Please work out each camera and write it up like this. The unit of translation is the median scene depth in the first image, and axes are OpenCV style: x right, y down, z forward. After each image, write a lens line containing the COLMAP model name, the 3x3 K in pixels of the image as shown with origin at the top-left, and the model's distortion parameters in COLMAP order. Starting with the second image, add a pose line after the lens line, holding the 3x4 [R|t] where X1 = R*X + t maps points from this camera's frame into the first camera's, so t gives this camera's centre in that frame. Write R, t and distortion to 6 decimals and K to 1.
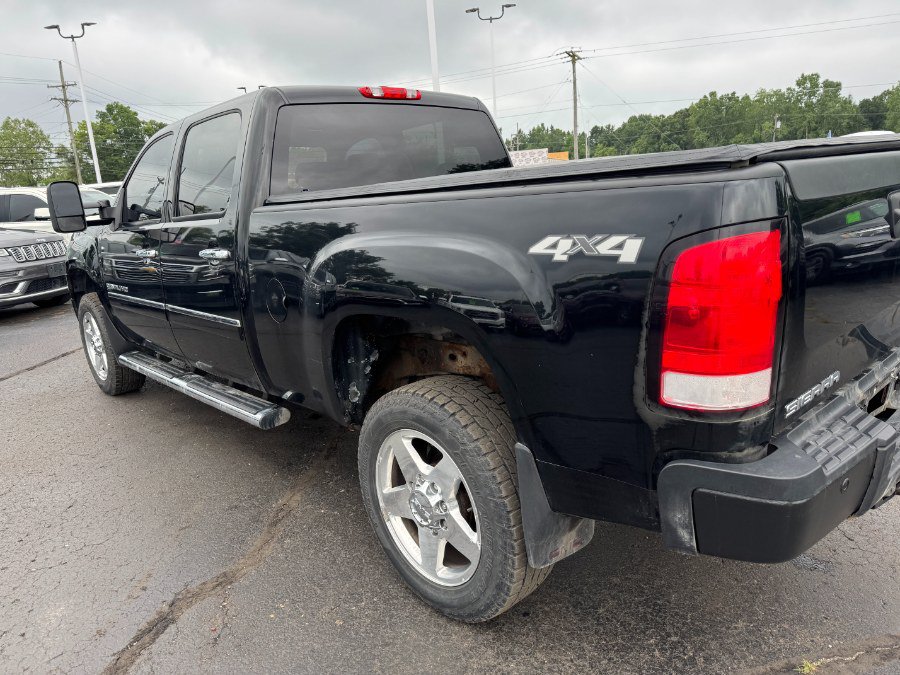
lens RADIAL K [[639.1, 0, 451.4], [0, 639.1, 342.6], [0, 0, 1]] dist [0.007031, -0.006731]
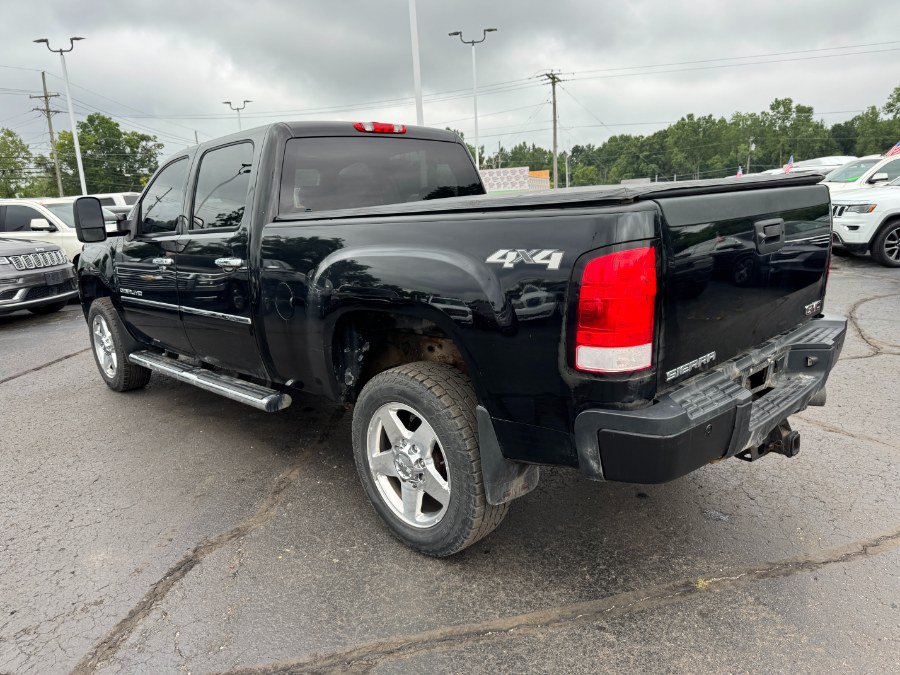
lens RADIAL K [[639.1, 0, 451.4], [0, 639.1, 342.6], [0, 0, 1]] dist [0.007031, -0.006731]
pose [[0.999532, 0.008752, 0.029318, 0.005051], [-0.008062, 0.999690, -0.023569, 0.033256], [-0.029515, 0.023321, 0.999292, -0.181820]]
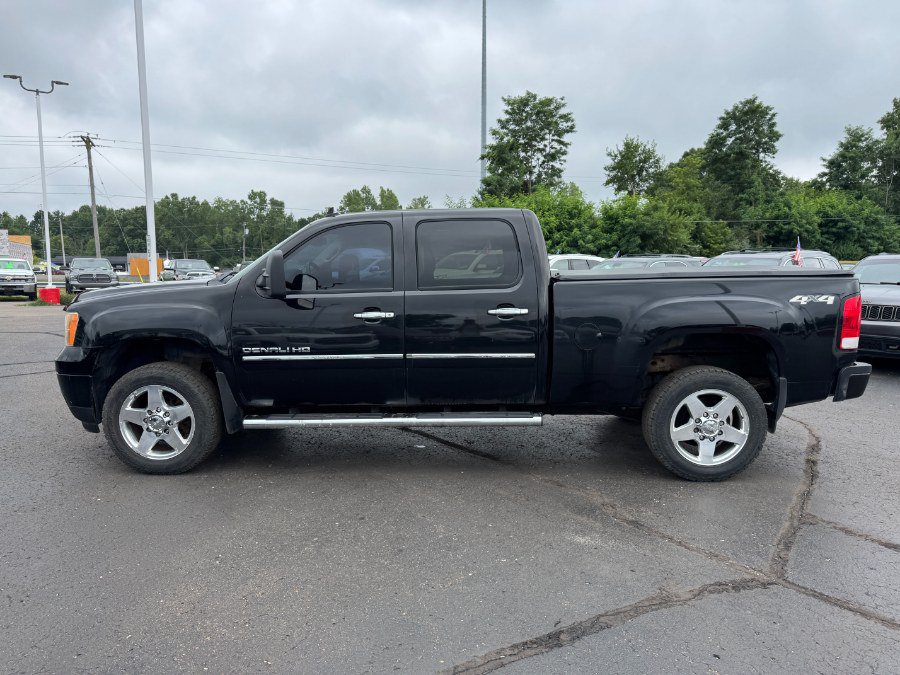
lens RADIAL K [[632.3, 0, 447.5], [0, 632.3, 348.0], [0, 0, 1]] dist [0.009038, -0.008695]
pose [[0.702178, -0.027452, 0.711472, -1.479264], [0.124154, 0.988668, -0.084384, 0.052562], [-0.701093, 0.147585, 0.697630, 0.090103]]
